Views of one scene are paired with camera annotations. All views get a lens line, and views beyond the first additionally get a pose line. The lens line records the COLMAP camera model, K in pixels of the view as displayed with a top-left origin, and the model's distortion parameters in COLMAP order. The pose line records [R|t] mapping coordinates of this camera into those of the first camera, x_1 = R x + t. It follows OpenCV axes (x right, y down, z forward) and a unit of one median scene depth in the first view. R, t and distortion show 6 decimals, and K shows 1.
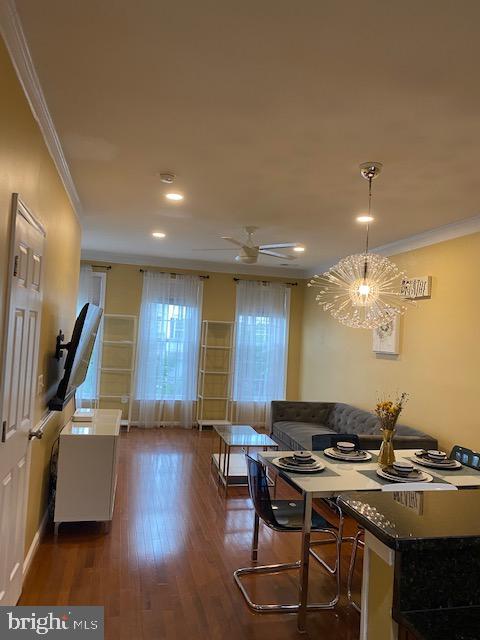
lens RADIAL K [[490.4, 0, 240.0], [0, 490.4, 319.5], [0, 0, 1]] dist [0.050826, -0.061728]
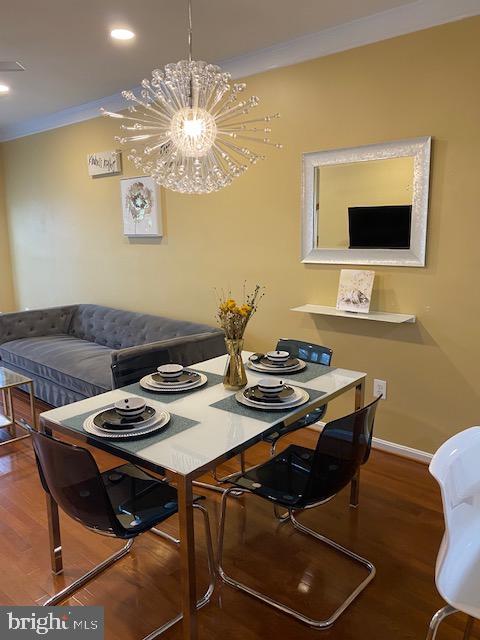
lens RADIAL K [[490.4, 0, 240.6], [0, 490.4, 320.4], [0, 0, 1]] dist [0.050826, -0.061728]
pose [[0.809916, -0.160228, 0.564237, -0.051957], [0.028563, 0.971598, 0.234908, 0.018671], [-0.585850, -0.174140, 0.791489, 0.258622]]
